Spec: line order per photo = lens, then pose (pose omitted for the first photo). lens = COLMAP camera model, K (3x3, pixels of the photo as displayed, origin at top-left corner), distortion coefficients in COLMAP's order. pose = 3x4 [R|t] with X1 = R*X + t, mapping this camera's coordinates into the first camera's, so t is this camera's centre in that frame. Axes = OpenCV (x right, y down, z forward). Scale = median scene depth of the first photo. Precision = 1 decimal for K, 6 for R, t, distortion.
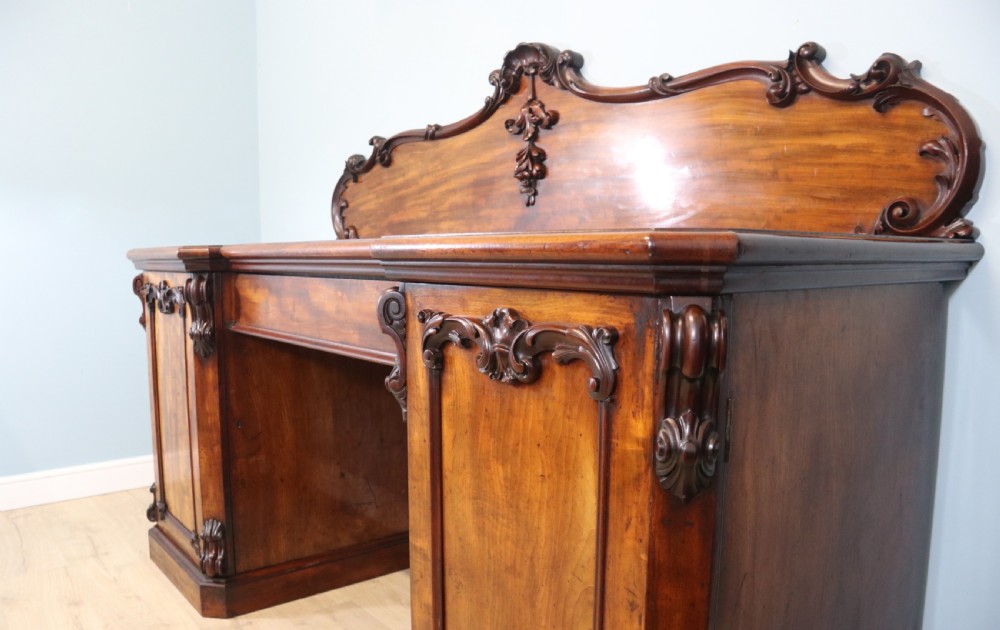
lens RADIAL K [[768.2, 0, 499.7], [0, 768.2, 342.1], [0, 0, 1]] dist [-0.165860, 0.093500]
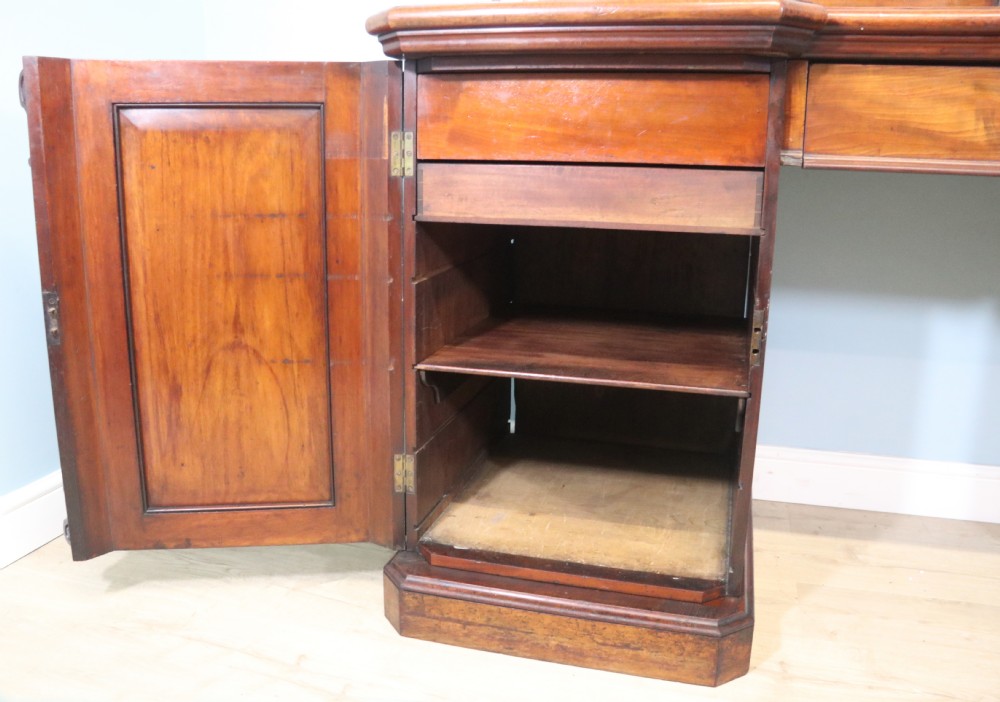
lens RADIAL K [[813.2, 0, 496.4], [0, 813.2, 355.2], [0, 0, 1]] dist [-0.162210, 0.089727]
pose [[0.828087, -0.115498, 0.548573, -1.221193], [0.049617, 0.989806, 0.133498, 0.053130], [-0.558399, -0.083329, 0.825377, 0.901479]]
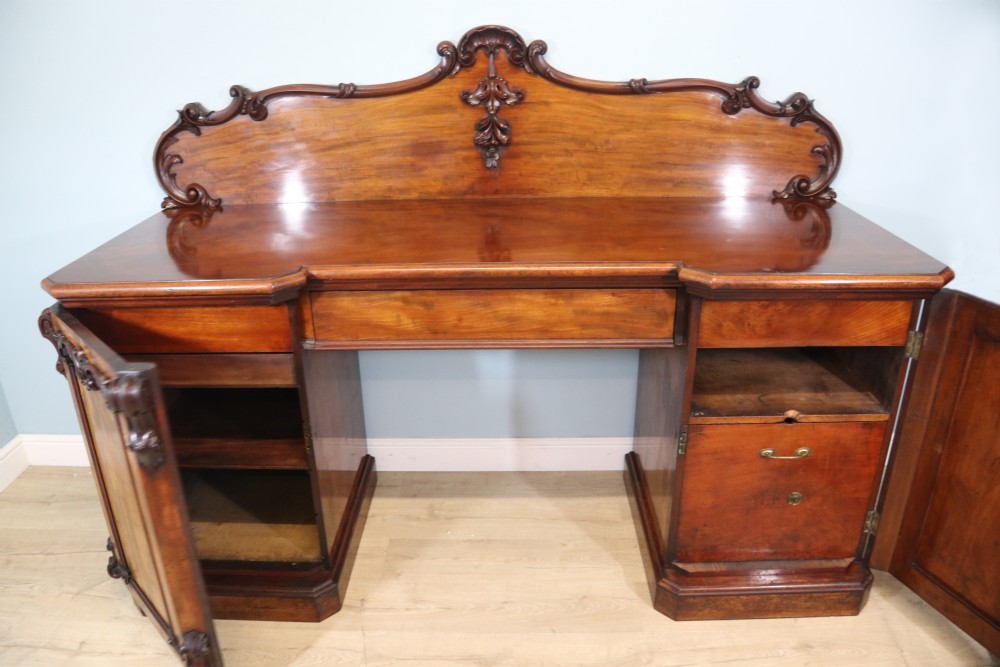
lens RADIAL K [[751.4, 0, 494.0], [0, 751.4, 329.3], [0, 0, 1]] dist [-0.173890, 0.097919]
pose [[0.659523, -0.298357, 0.689936, -1.182162], [0.105193, 0.945456, 0.308299, -0.426461], [-0.744287, -0.130754, 0.654935, 0.310354]]
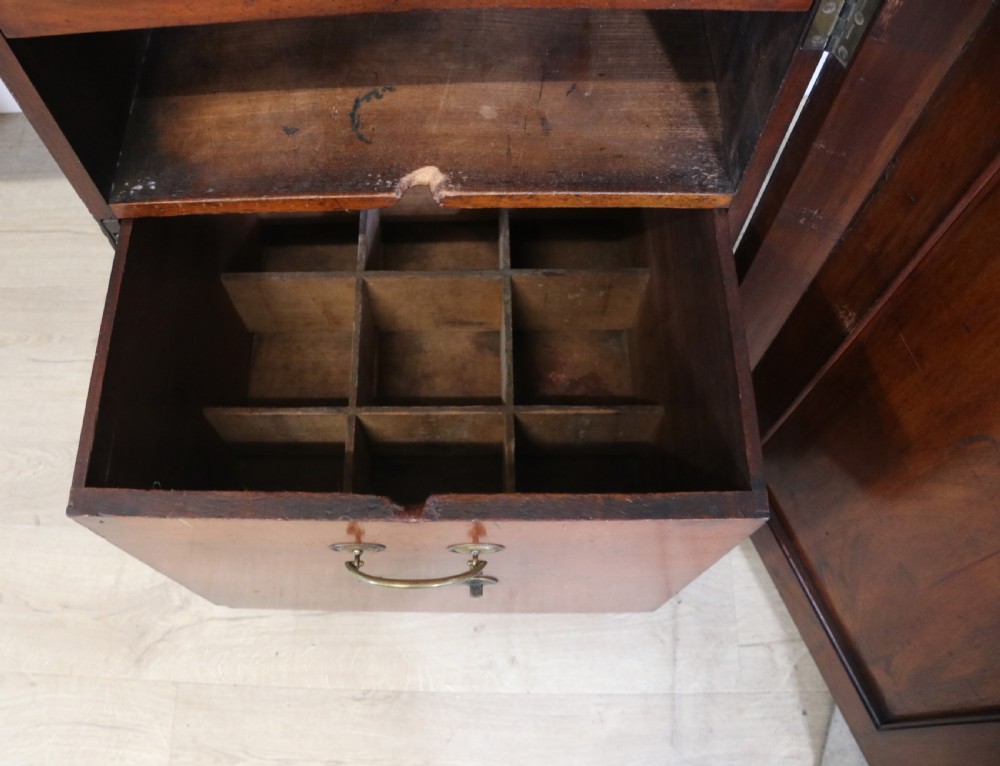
lens RADIAL K [[851.6, 0, 421.0], [0, 851.6, 368.9], [0, 0, 1]] dist [-0.161279, 0.064219]
pose [[0.646823, -0.705486, 0.289672, -0.175235], [0.143981, 0.485961, 0.862039, -0.192243], [-0.748925, -0.515879, 0.415908, 0.495463]]
